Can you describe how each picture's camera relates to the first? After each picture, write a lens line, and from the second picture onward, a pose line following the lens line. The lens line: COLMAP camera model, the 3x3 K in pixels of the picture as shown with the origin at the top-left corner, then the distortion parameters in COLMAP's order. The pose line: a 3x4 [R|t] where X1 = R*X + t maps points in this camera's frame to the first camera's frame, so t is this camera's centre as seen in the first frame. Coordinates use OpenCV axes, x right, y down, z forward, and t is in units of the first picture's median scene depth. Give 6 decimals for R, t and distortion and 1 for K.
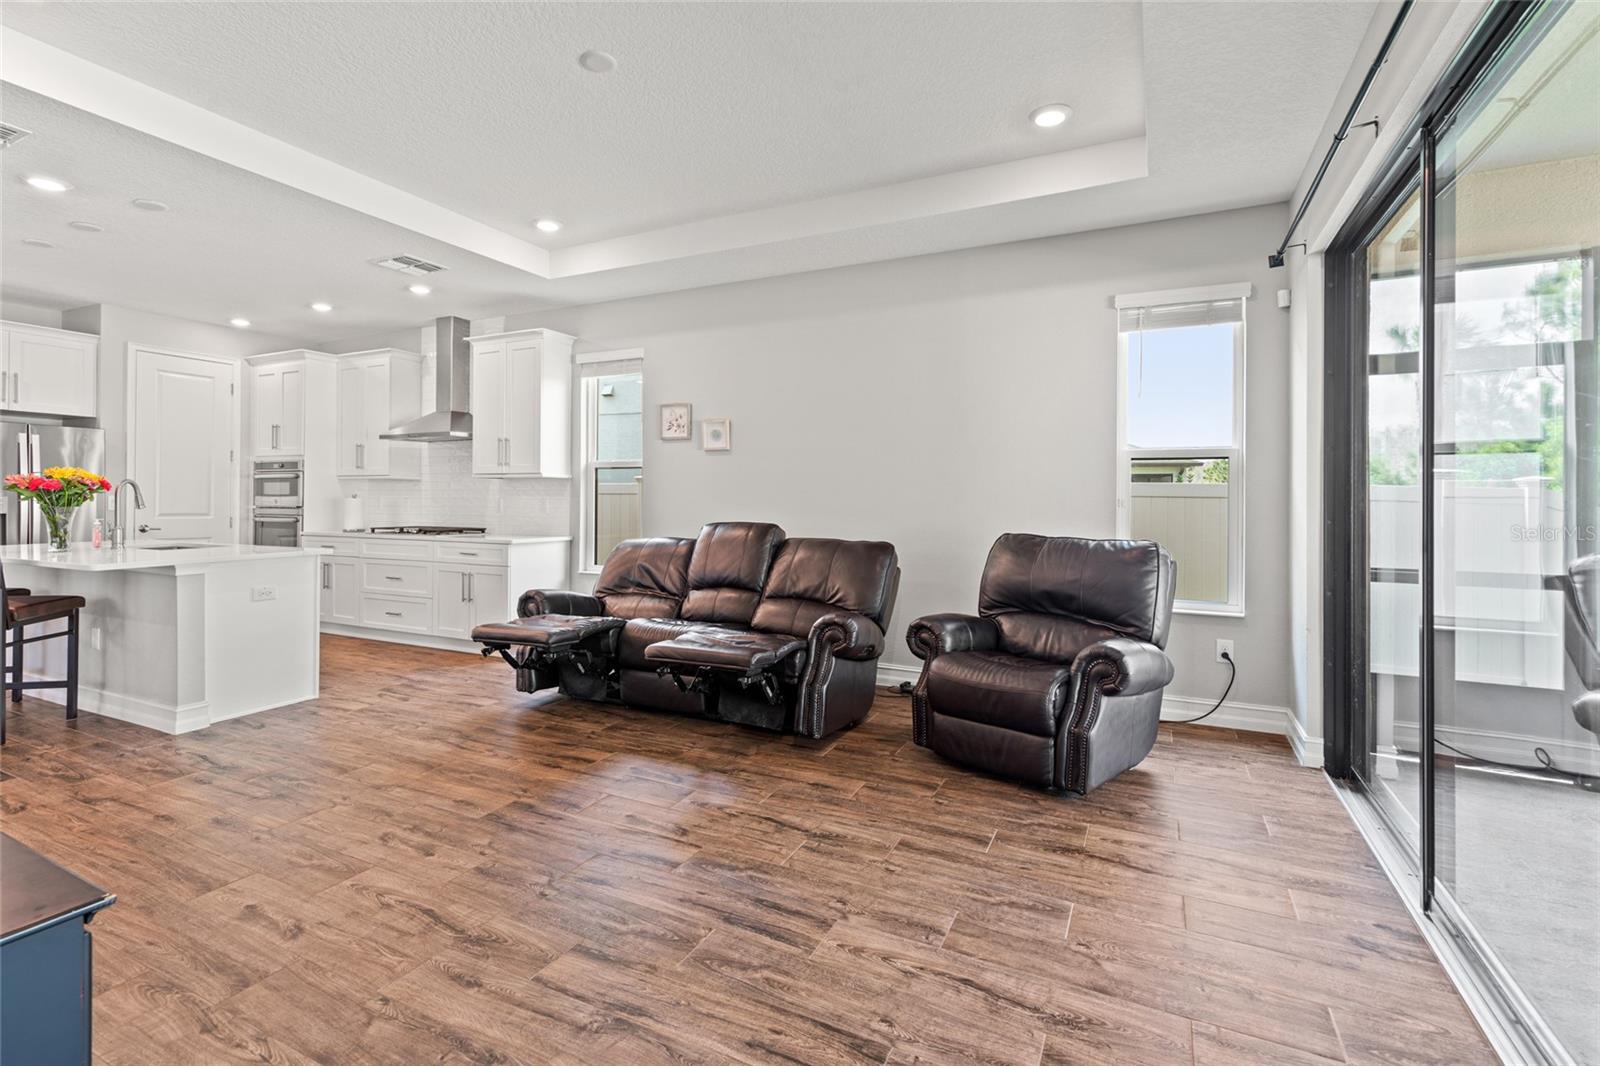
lens RADIAL K [[731.6, 0, 795.7], [0, 731.6, 499.8], [0, 0, 1]] dist [0.003788, 0.000618]
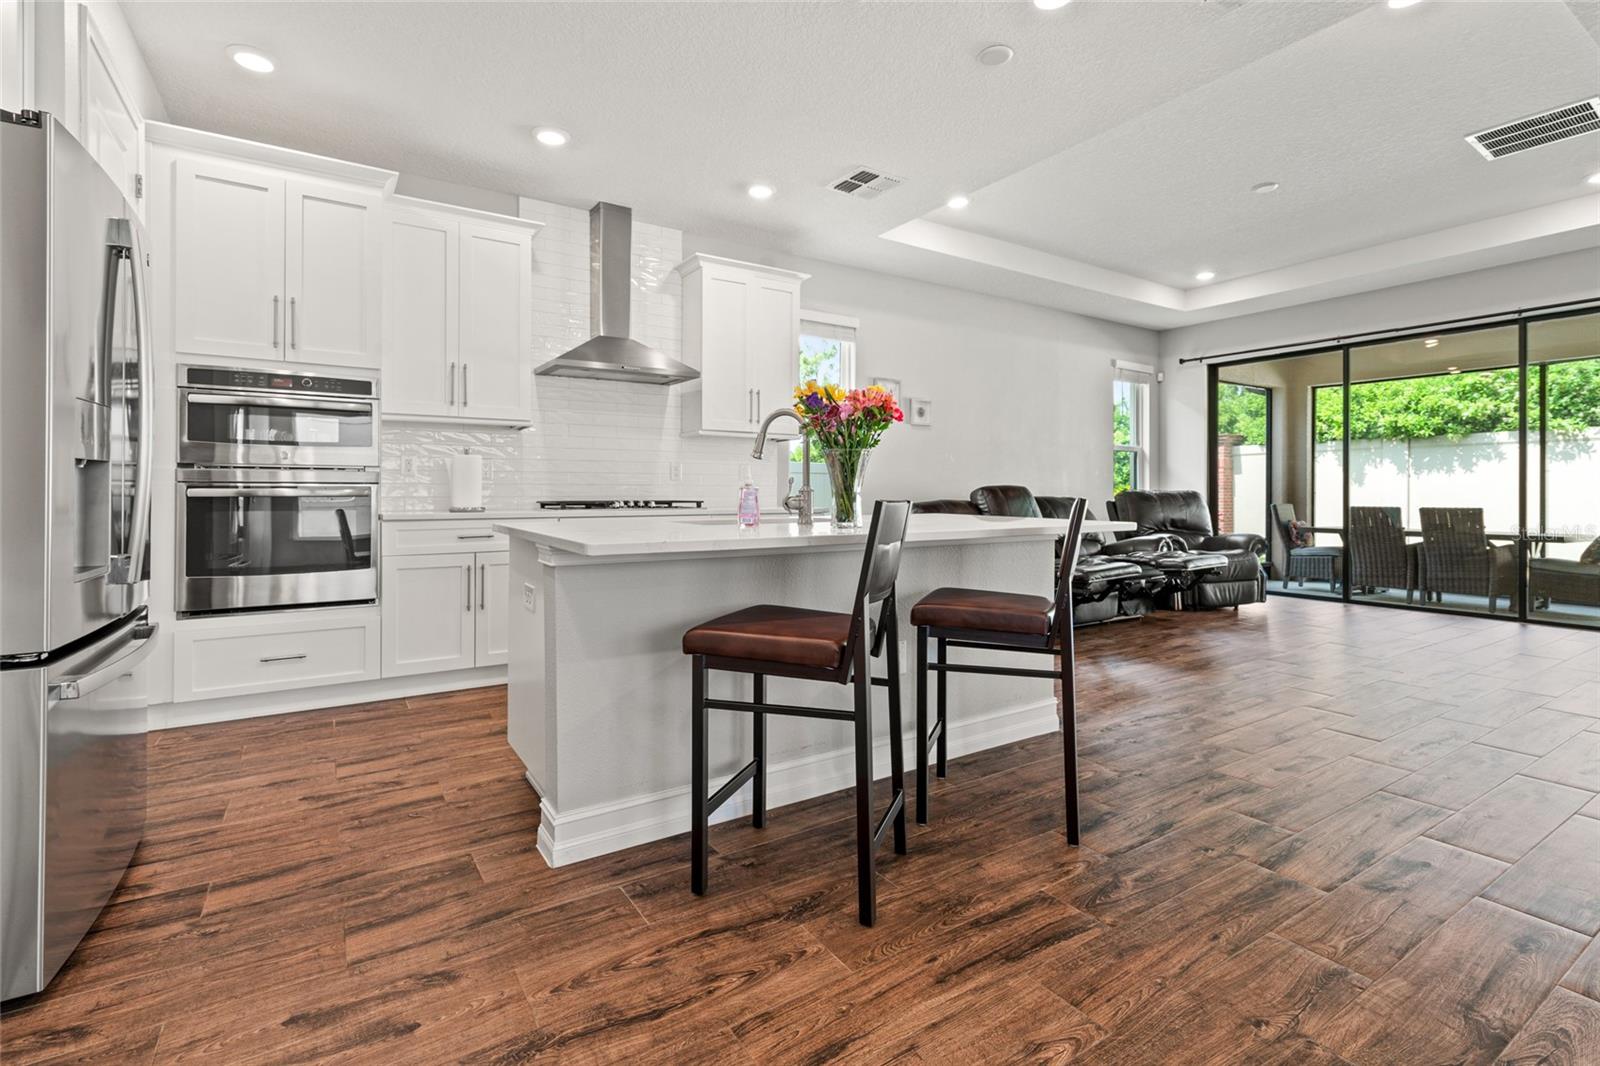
lens RADIAL K [[731.6, 0, 795.7], [0, 731.6, 499.8], [0, 0, 1]] dist [0.003788, 0.000618]
pose [[0.518928, -0.011447, 0.854741, -1.030228], [0.002903, 0.999928, 0.011630, 0.029329], [-0.854813, -0.003554, 0.518924, 0.496959]]
